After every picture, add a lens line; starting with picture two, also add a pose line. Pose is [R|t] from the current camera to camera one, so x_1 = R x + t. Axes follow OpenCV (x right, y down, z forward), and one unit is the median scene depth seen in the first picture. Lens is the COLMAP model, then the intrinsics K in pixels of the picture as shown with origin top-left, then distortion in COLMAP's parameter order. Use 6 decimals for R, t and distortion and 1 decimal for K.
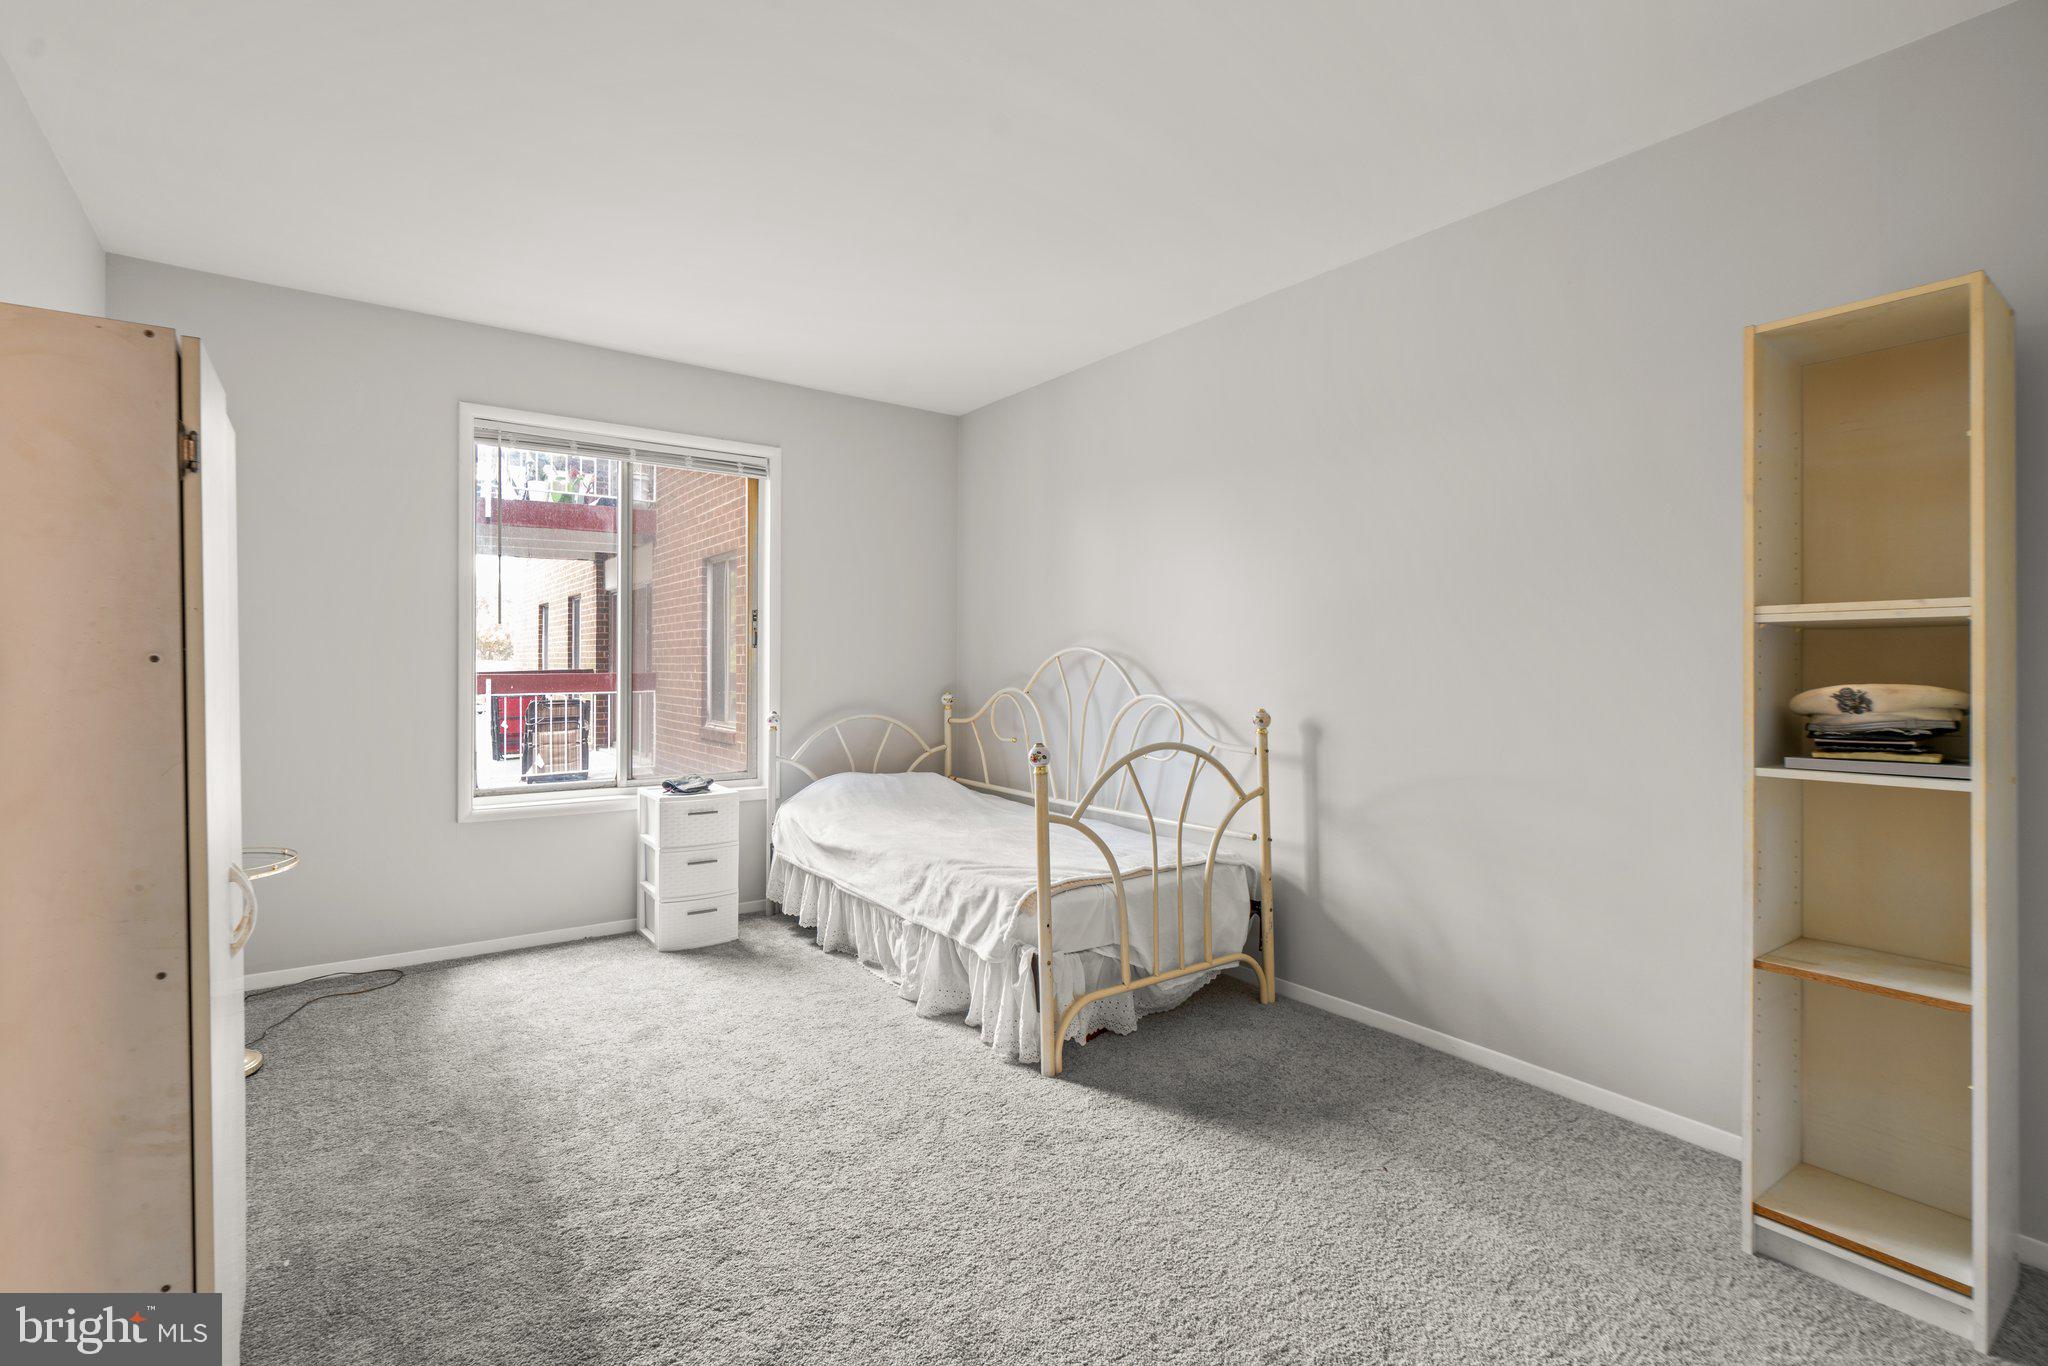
lens RADIAL K [[920.3, 0, 1024.0], [0, 920.3, 683.0], [0, 0, 1]] dist [-0.016121, 0.007578]
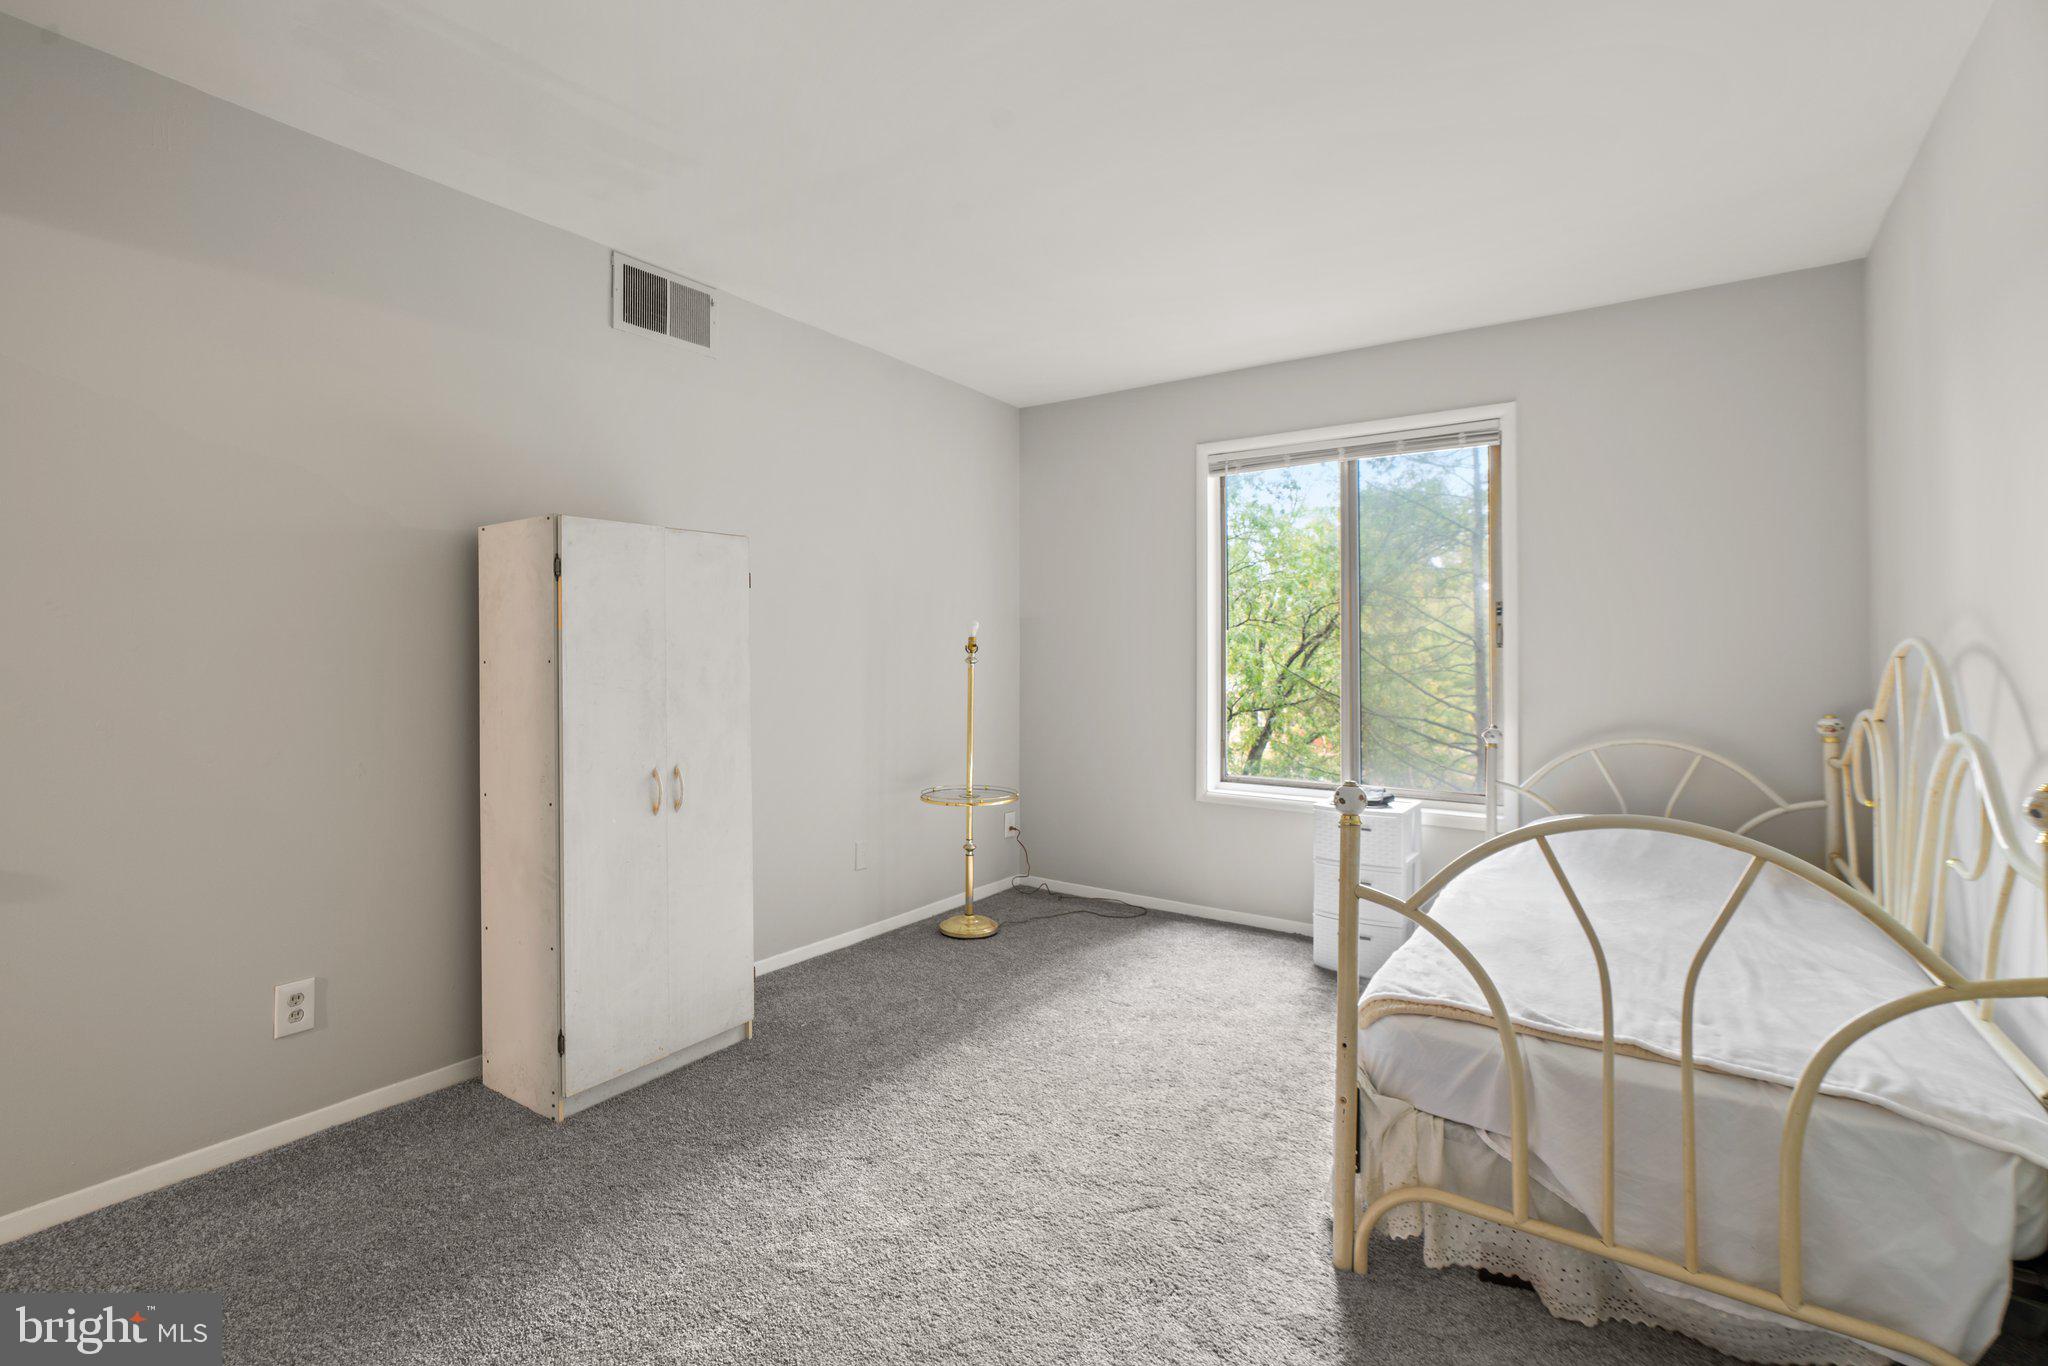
lens RADIAL K [[954.0, 0, 1020.6], [0, 954.0, 644.9], [0, 0, 1]] dist [0.002860, 0.009639]
pose [[0.317216, -0.016944, -0.948202, 0.555634], [-0.023003, 0.999409, -0.025555, -0.012432], [0.948074, 0.029918, 0.316639, 0.458598]]
